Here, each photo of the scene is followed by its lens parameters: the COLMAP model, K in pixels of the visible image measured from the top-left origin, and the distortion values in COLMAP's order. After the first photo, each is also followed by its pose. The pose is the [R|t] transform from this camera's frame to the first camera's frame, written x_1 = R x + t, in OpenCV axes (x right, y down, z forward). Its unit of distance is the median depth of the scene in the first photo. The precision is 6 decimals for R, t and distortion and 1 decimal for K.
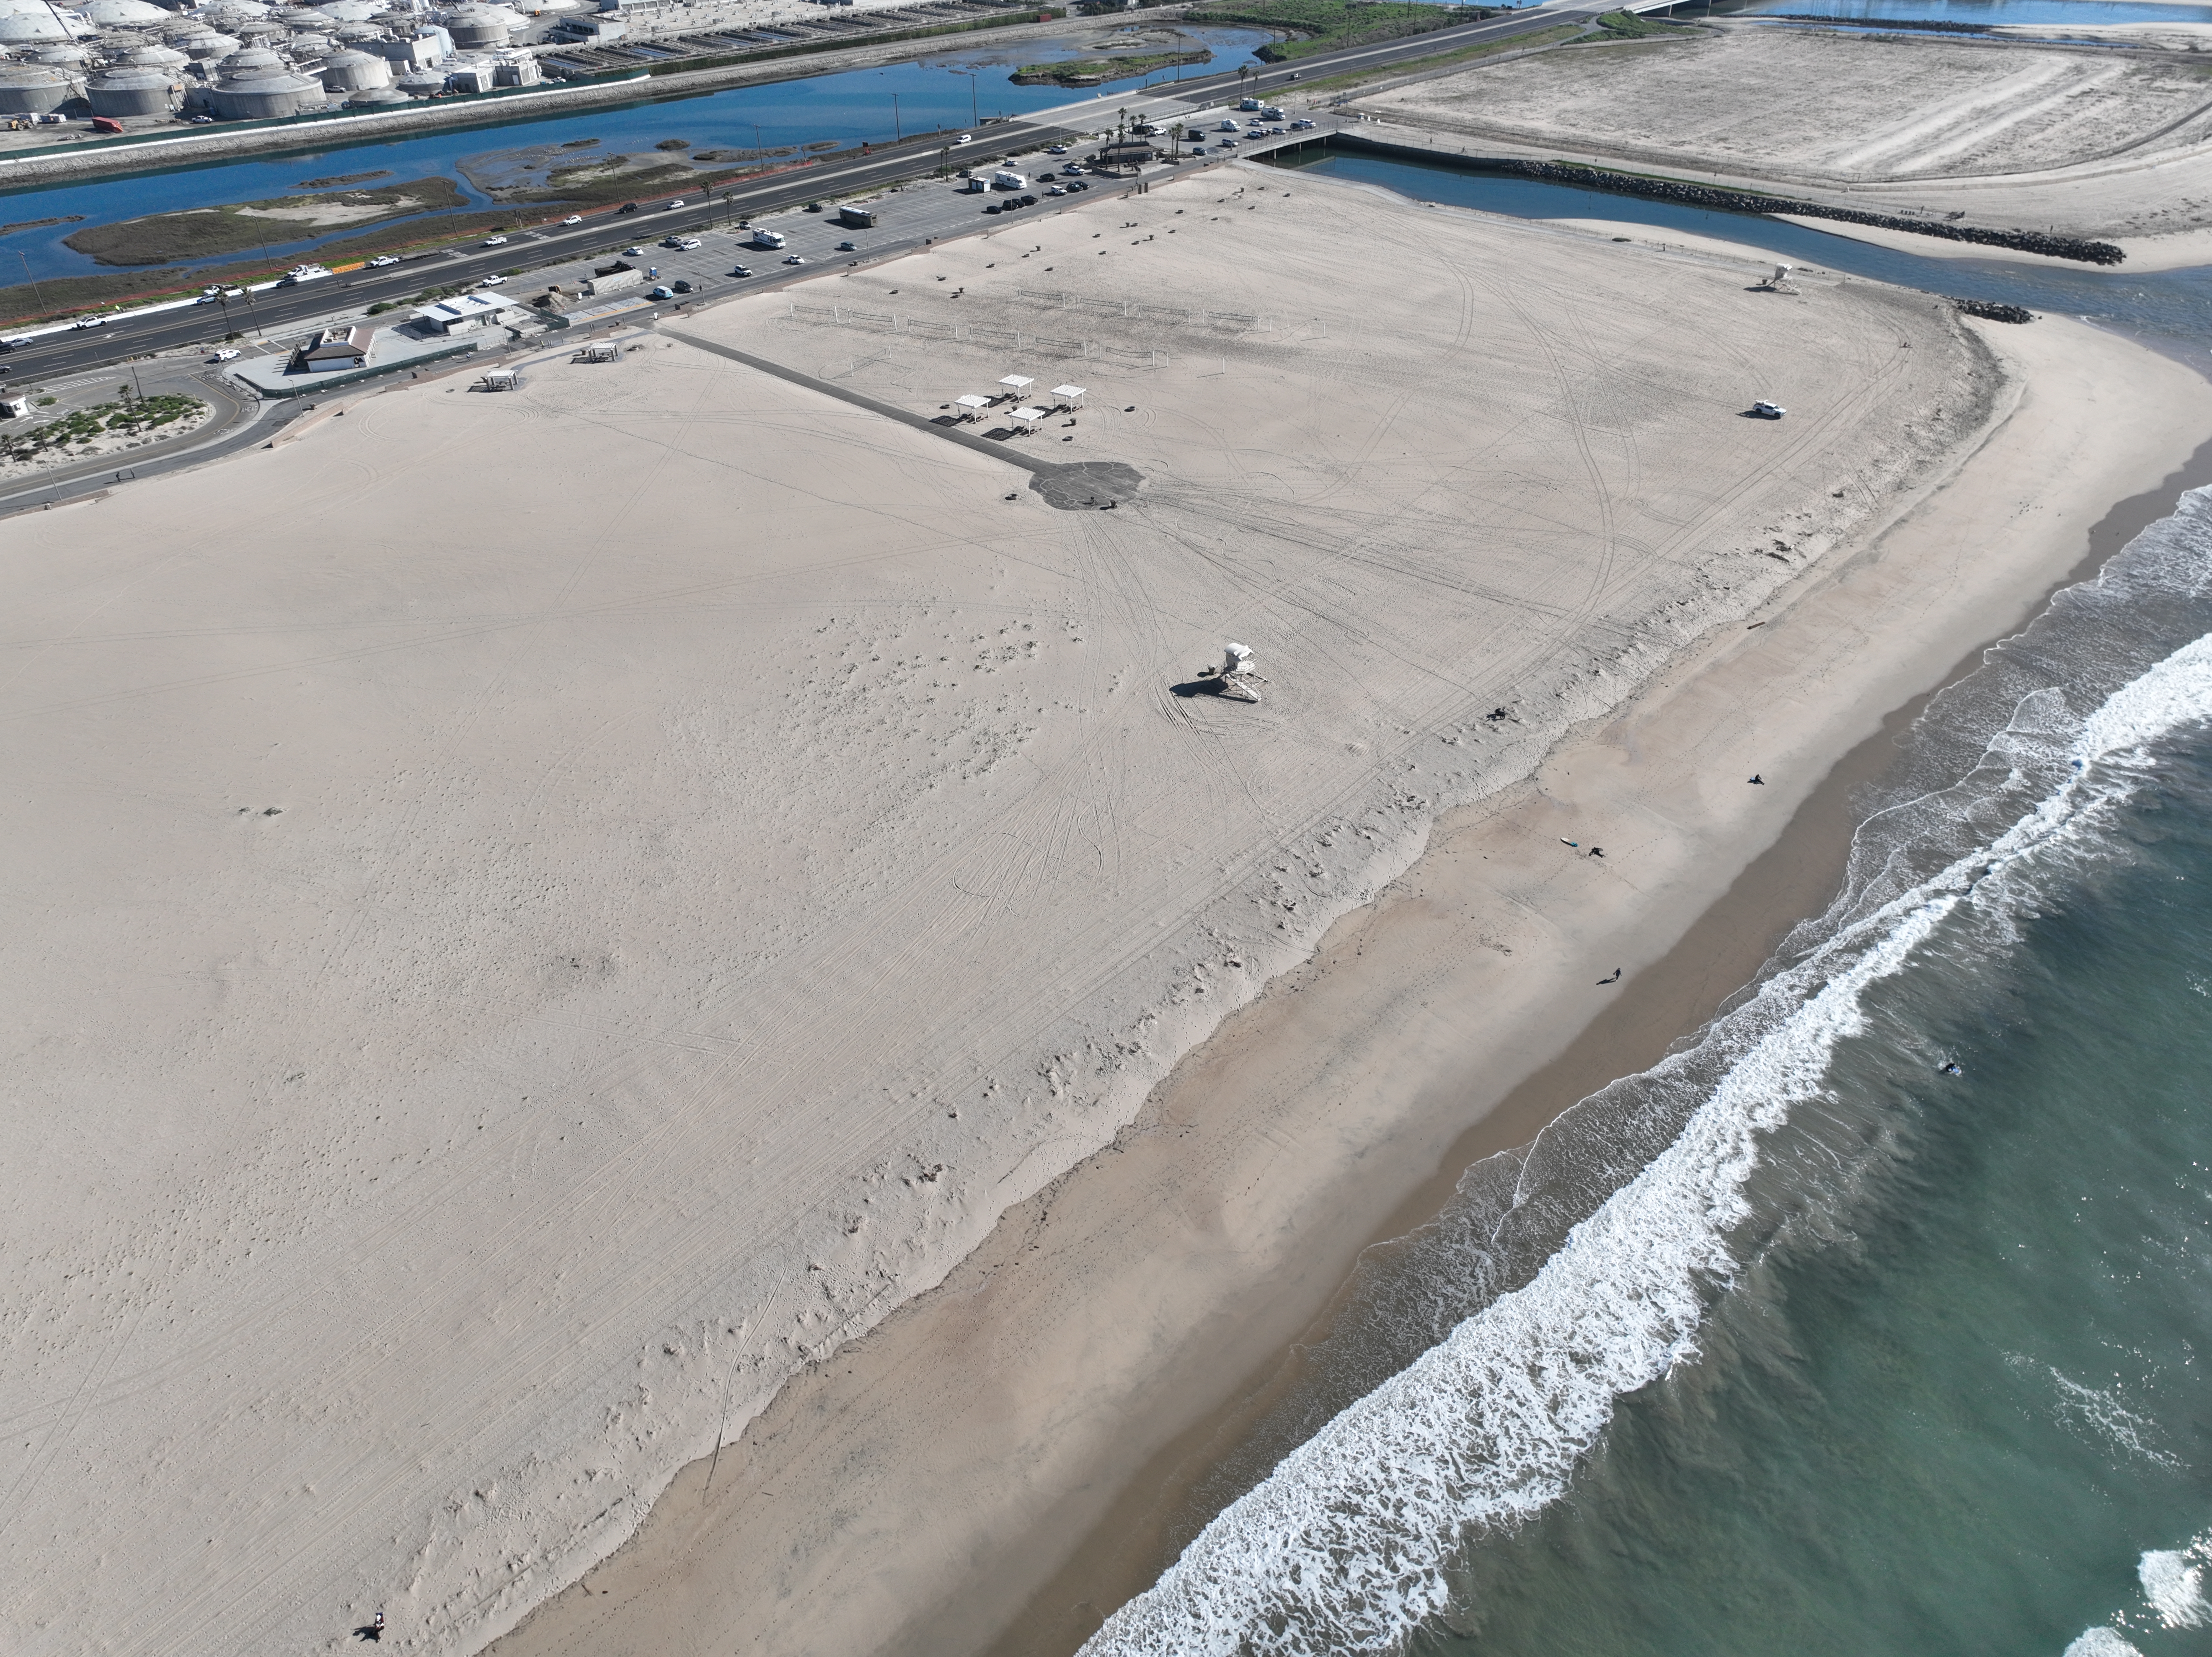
lens RADIAL K [[1533.6, 0, 1115.2], [0, 1533.6, 835.4], [0, 0, 1]] dist [-0.003882, 0.017394]
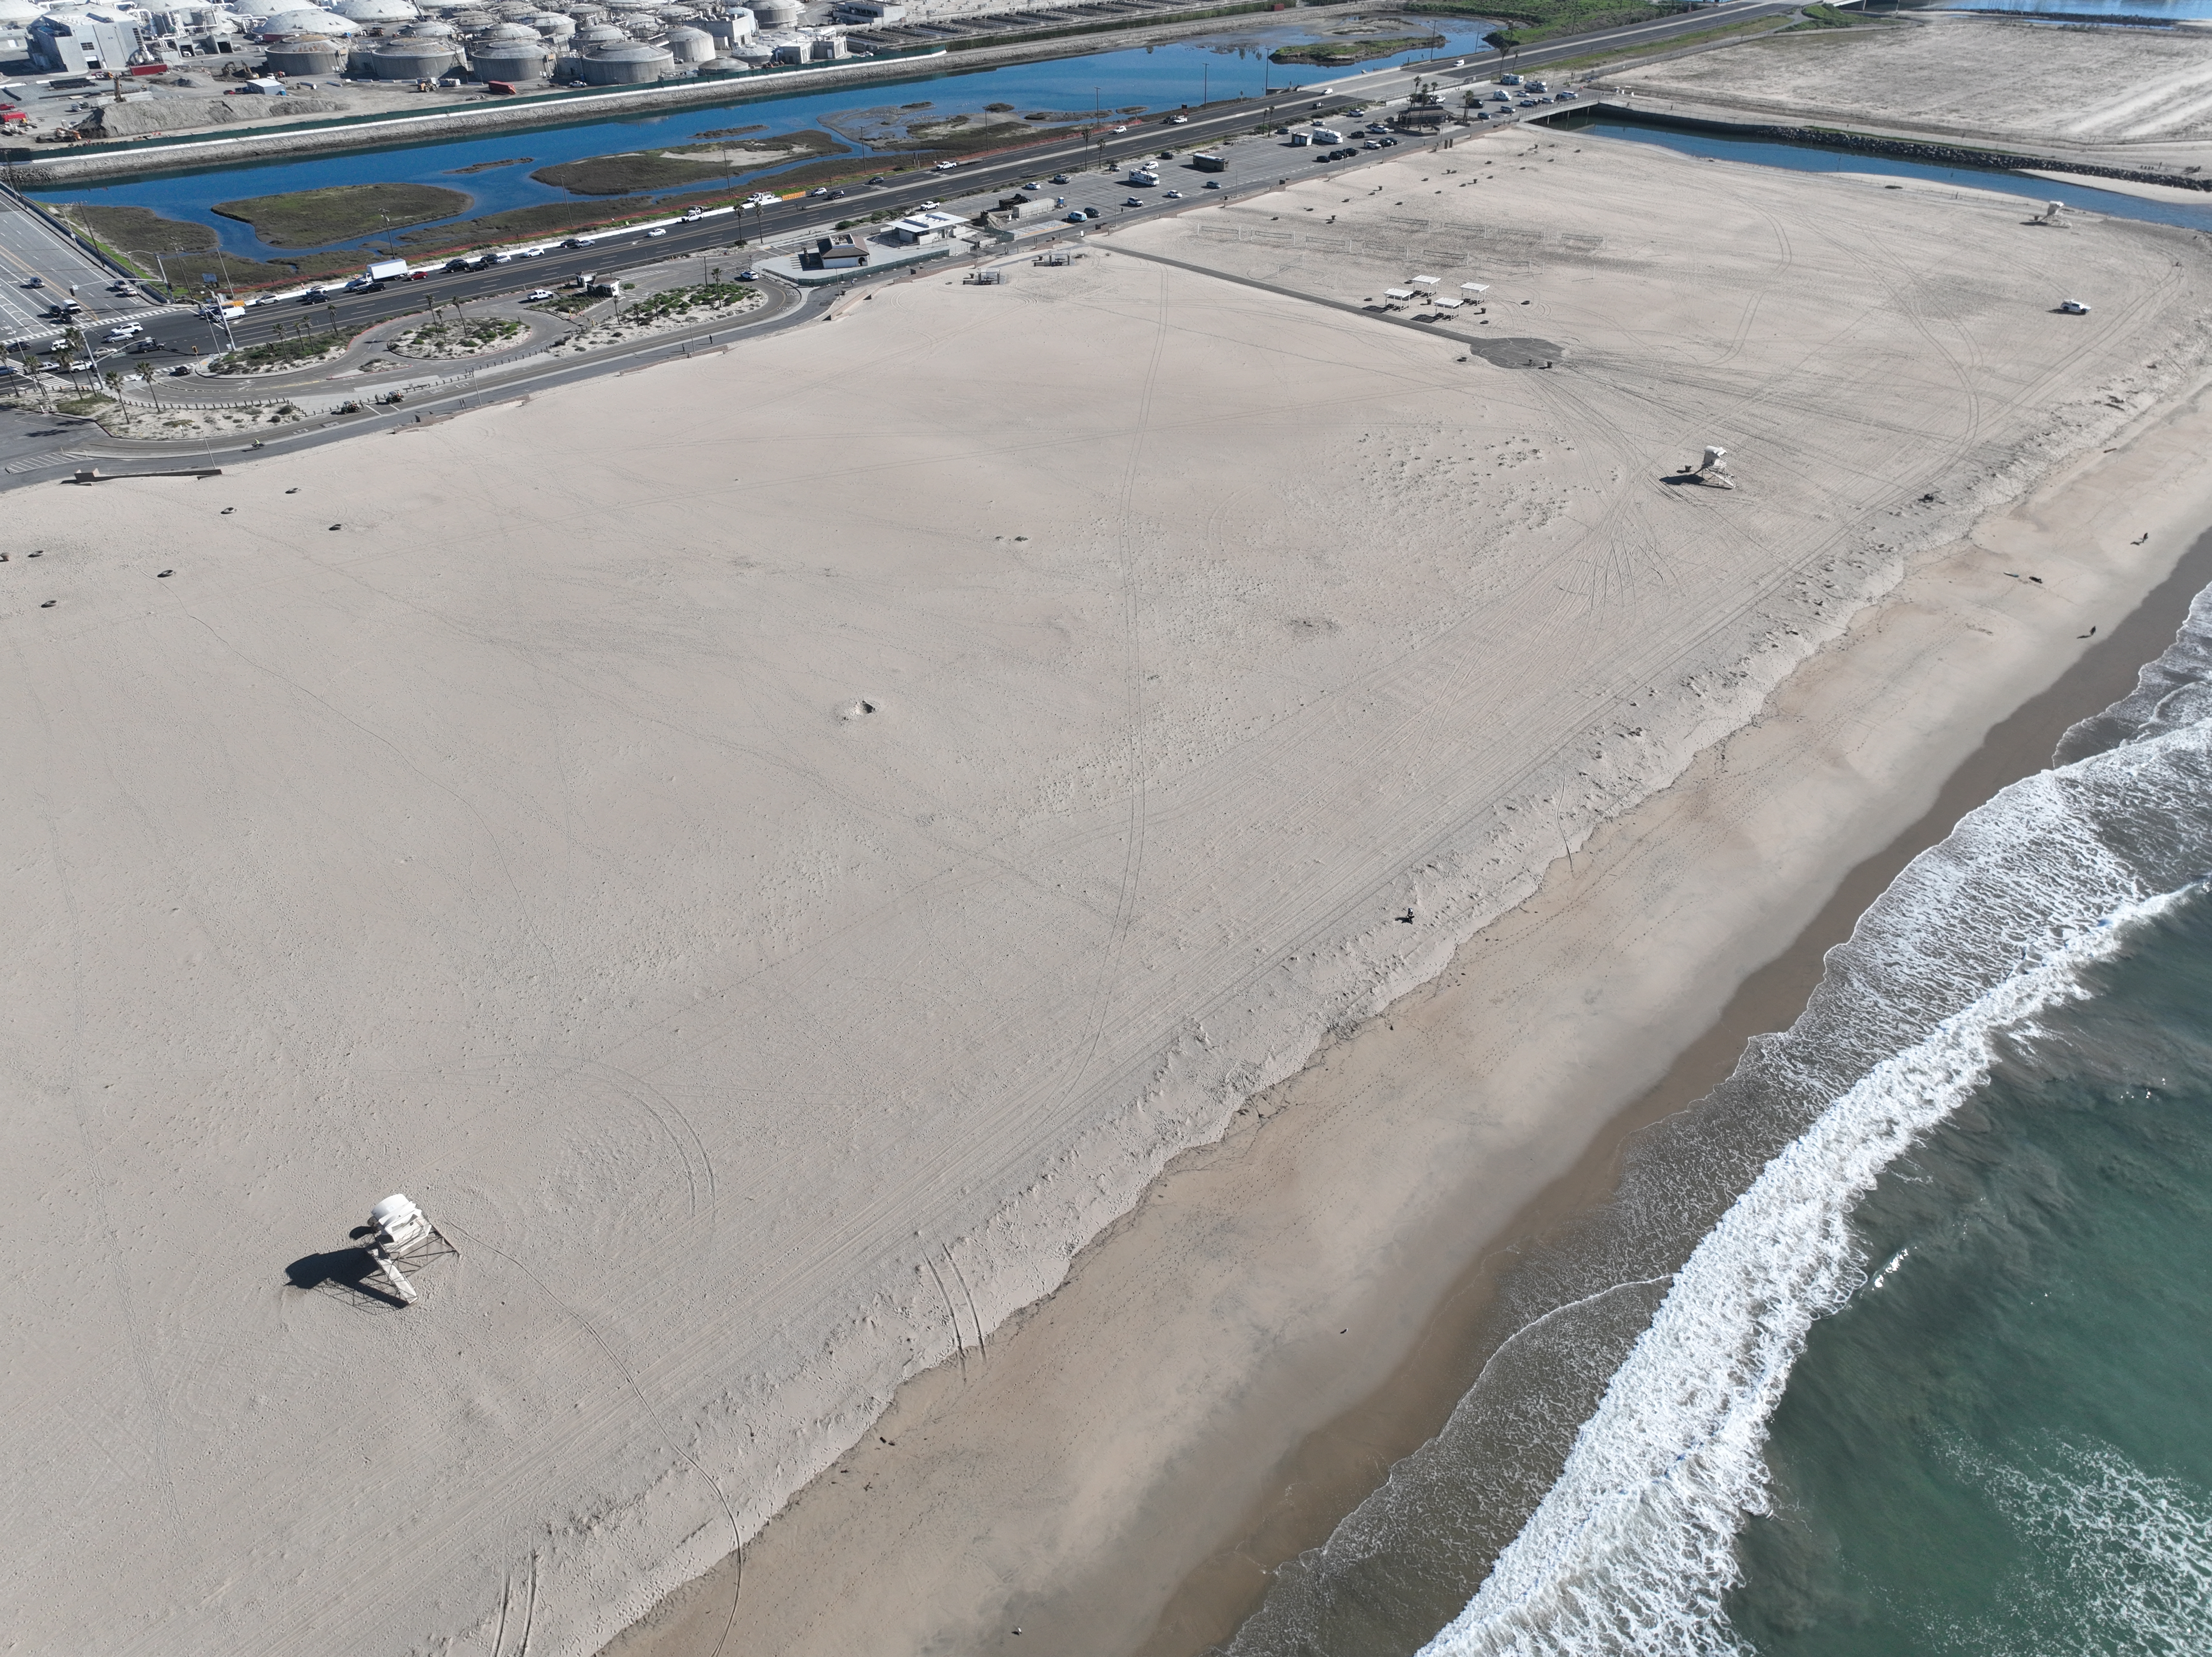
lens RADIAL K [[1533.6, 0, 1109.2], [0, 1533.6, 823.0], [0, 0, 1]] dist [-0.003882, 0.017394]
pose [[0.998786, 0.031202, -0.038107, -0.249113], [-0.031648, 0.999437, -0.011172, 0.150420], [0.037737, 0.012365, 0.999211, -0.210388]]
